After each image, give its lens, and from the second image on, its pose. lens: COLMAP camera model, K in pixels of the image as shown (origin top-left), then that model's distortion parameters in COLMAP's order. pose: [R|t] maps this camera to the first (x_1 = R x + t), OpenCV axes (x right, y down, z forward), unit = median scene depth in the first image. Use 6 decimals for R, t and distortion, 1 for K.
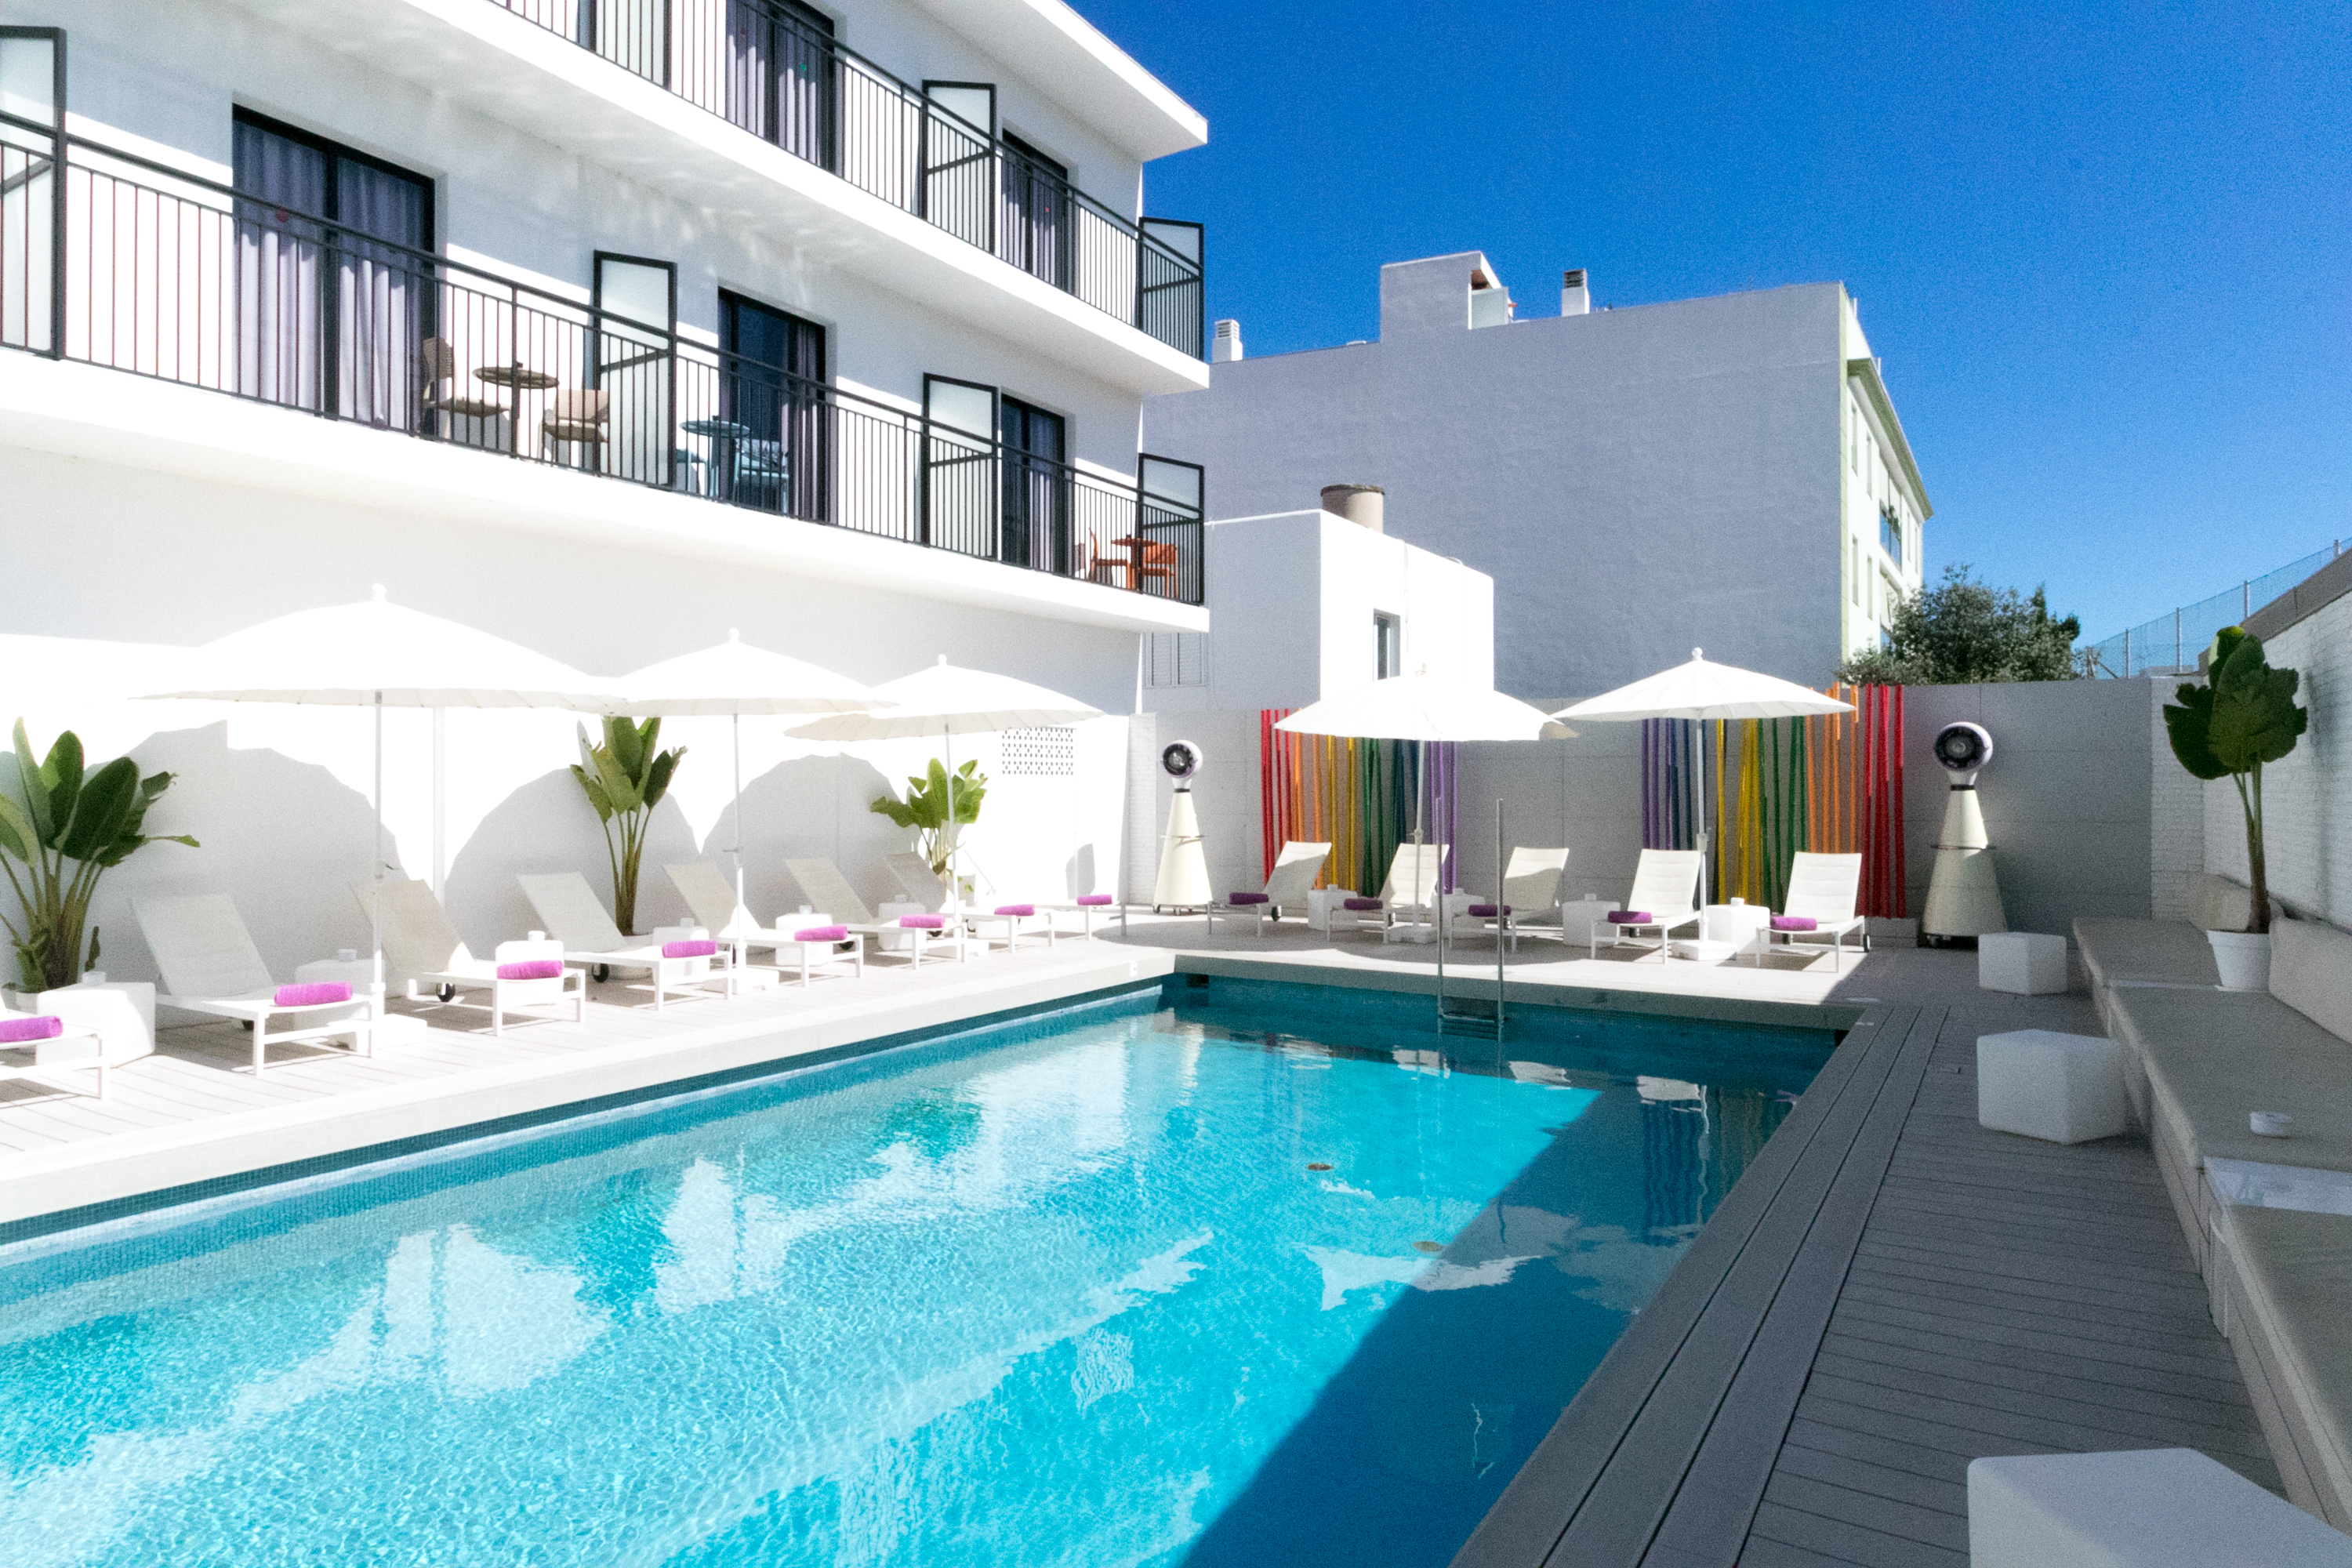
lens RADIAL K [[1630.8, 0, 1176.0], [0, 1630.8, 784.0], [0, 0, 1]] dist [-0.004275, -0.003118]
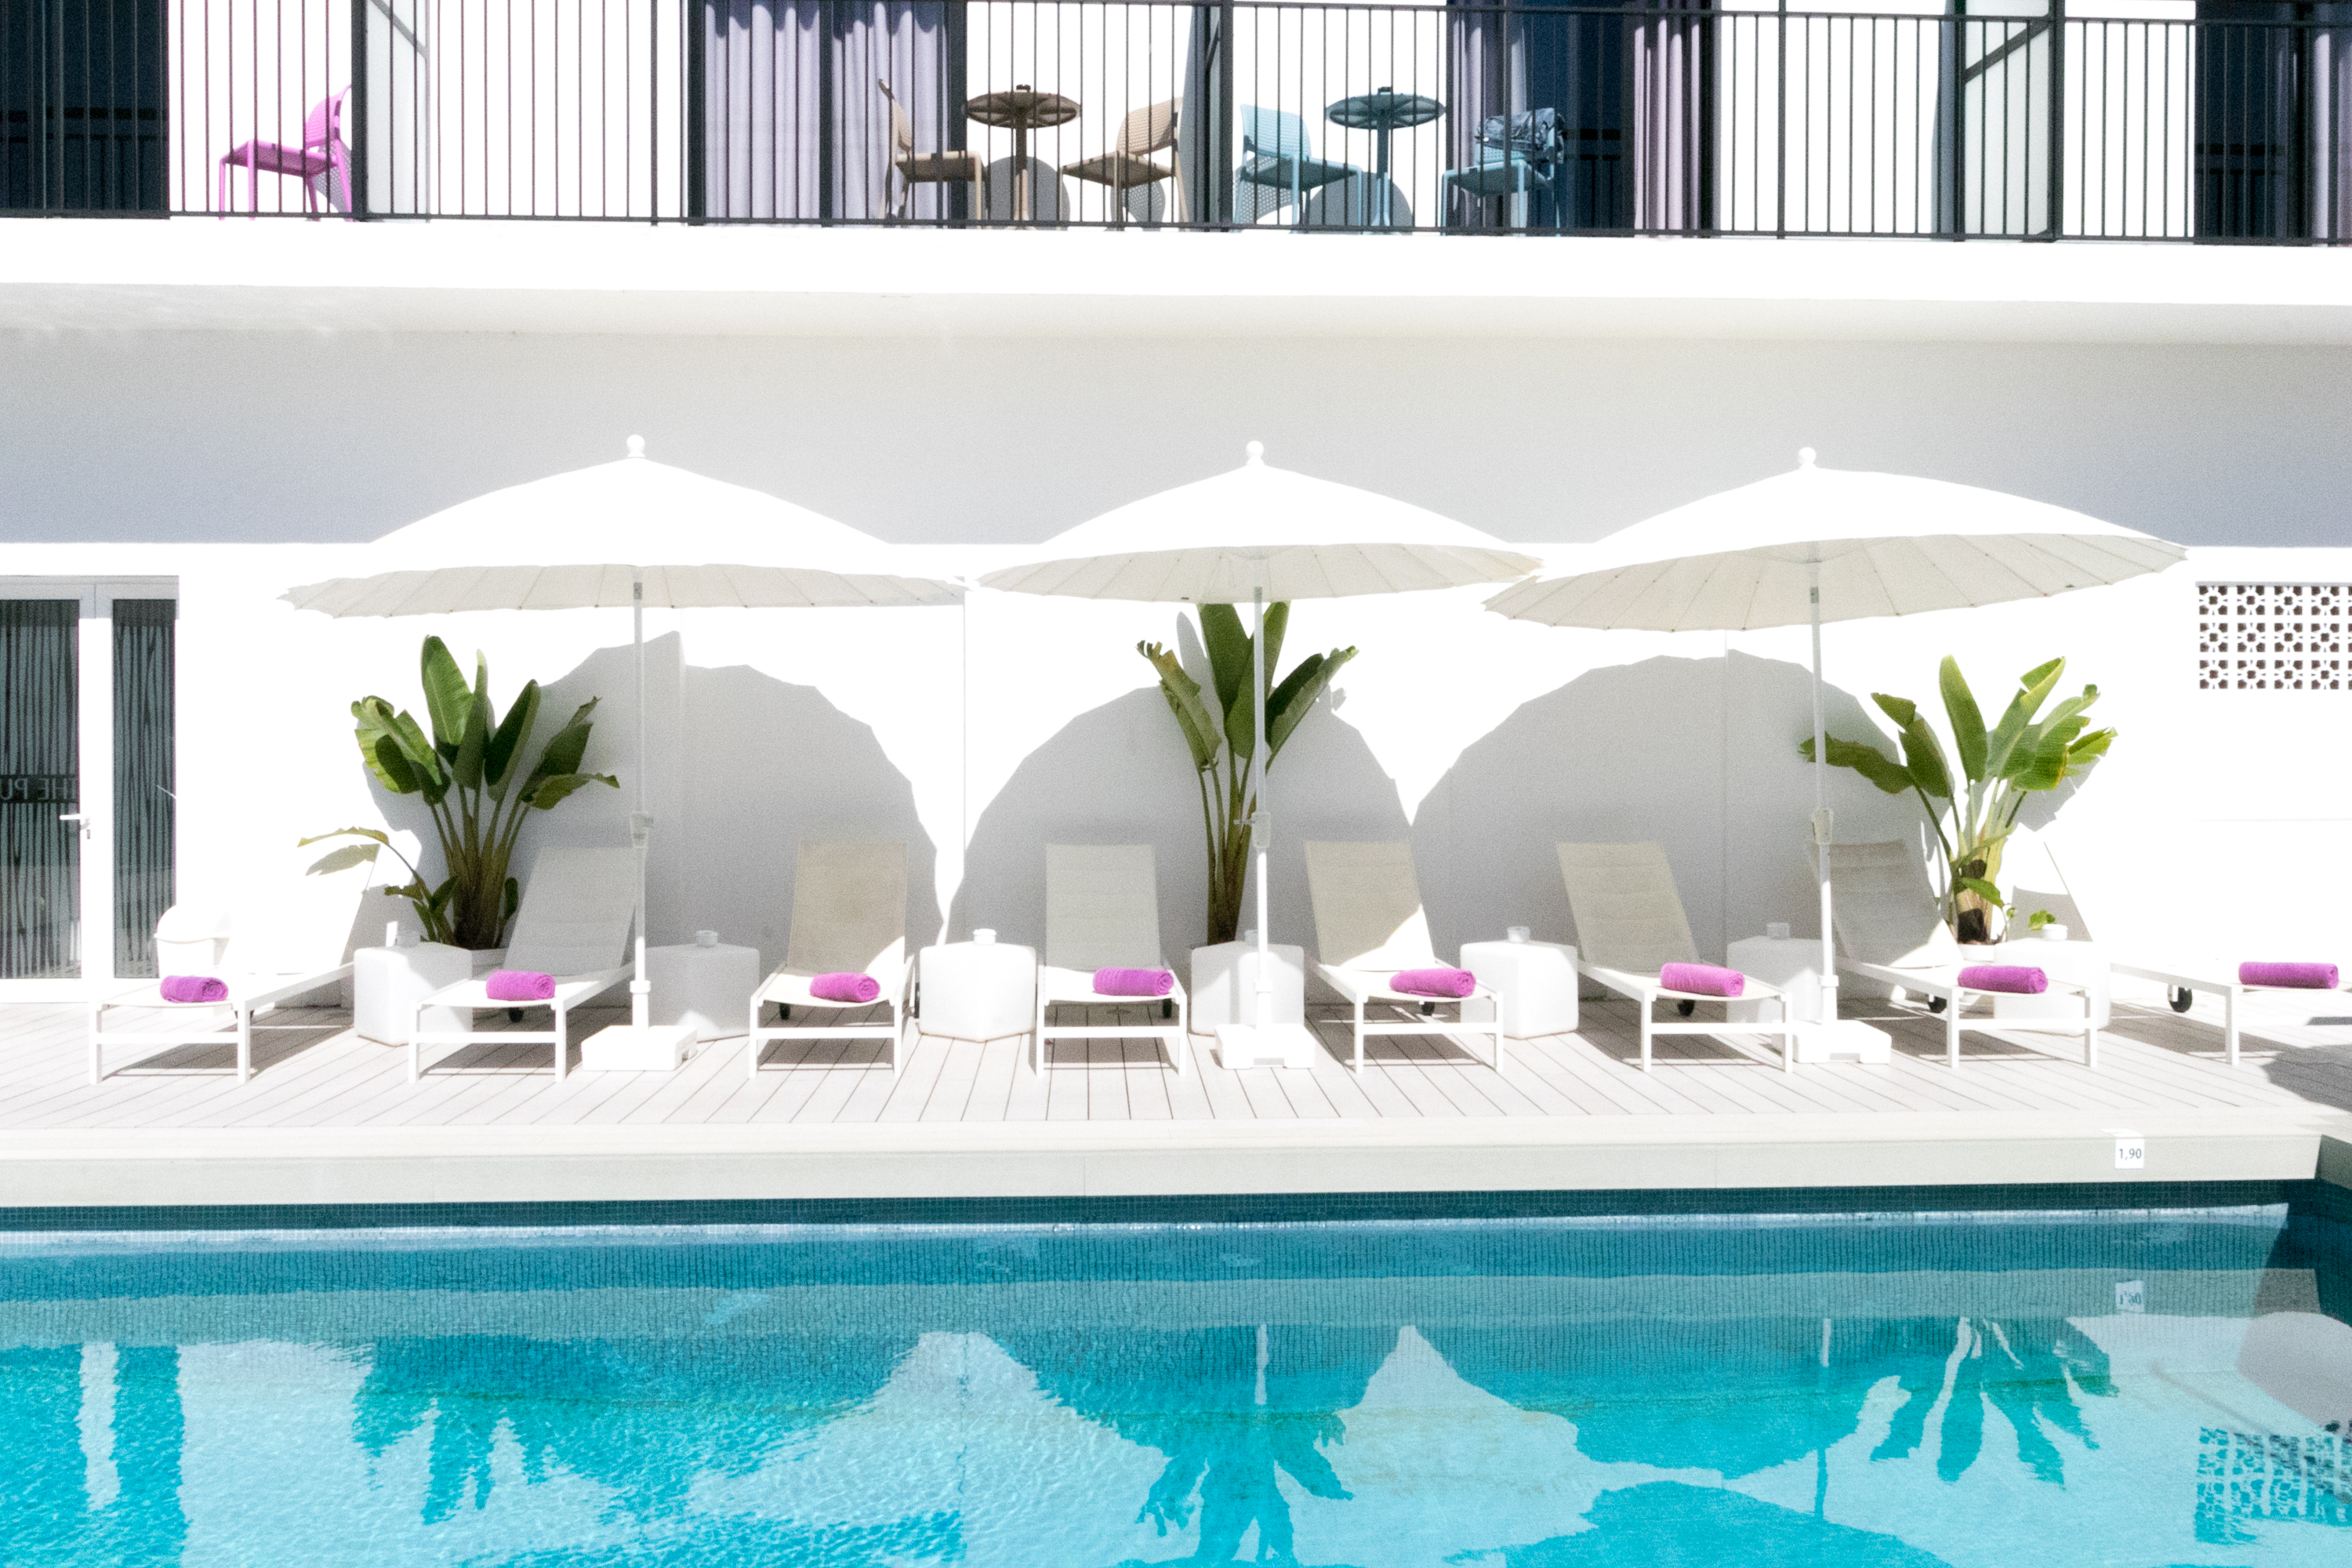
lens RADIAL K [[1980.0, 0, 1176.2], [0, 1980.0, 740.2], [0, 0, 1]] dist [-0.000394, 0.004716]
pose [[0.513276, 0.011004, -0.858153, 0.308385], [0.001517, 0.999905, 0.013728, 0.001029], [0.858222, -0.008348, 0.513210, 0.582518]]
